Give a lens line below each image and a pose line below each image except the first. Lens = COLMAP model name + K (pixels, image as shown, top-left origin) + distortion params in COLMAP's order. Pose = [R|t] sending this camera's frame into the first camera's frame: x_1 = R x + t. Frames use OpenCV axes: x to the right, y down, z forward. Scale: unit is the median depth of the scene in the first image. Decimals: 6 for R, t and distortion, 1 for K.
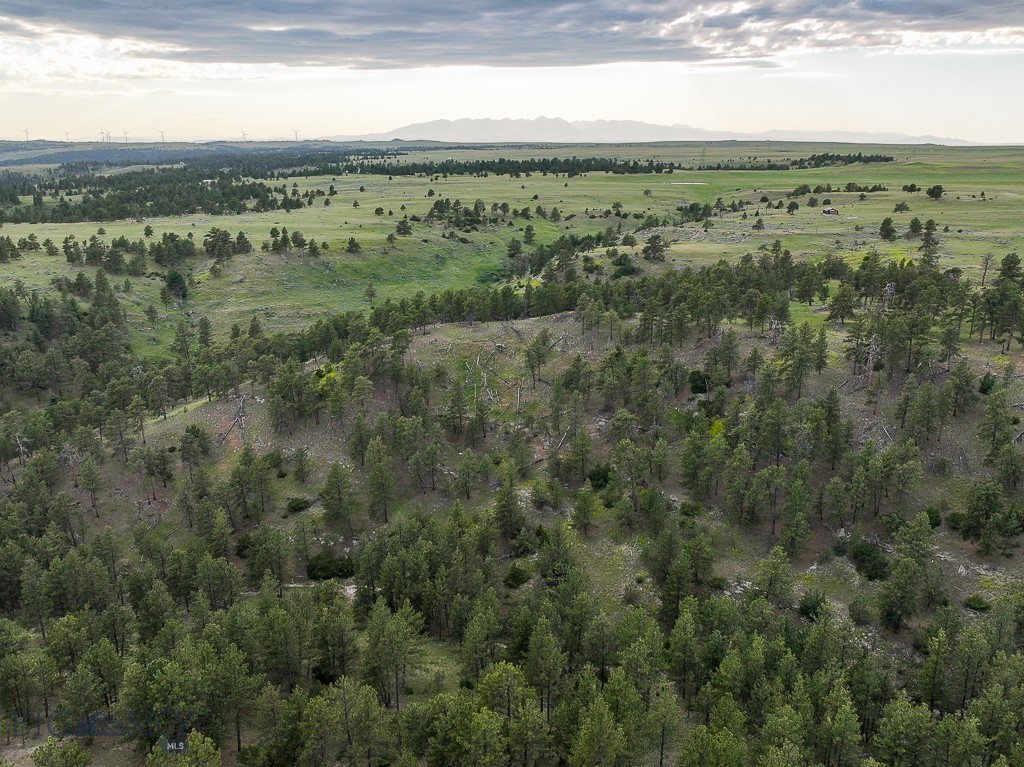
lens RADIAL K [[824.0, 0, 513.2], [0, 824.0, 393.1], [0, 0, 1]] dist [0.005427, -0.000035]
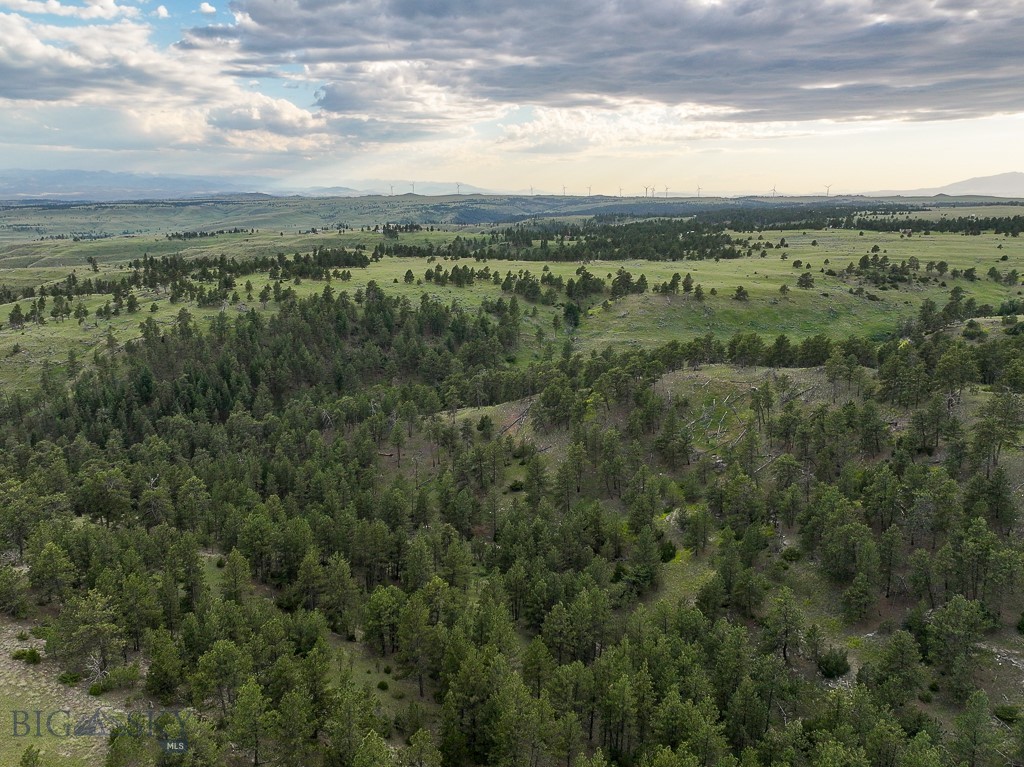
lens RADIAL K [[824.0, 0, 513.2], [0, 824.0, 393.1], [0, 0, 1]] dist [0.005427, -0.000035]
pose [[0.817388, 0.136198, -0.559756, 0.132225], [-0.170878, 0.985243, -0.009800, 0.003378], [0.550161, 0.103660, 0.828600, -0.006776]]
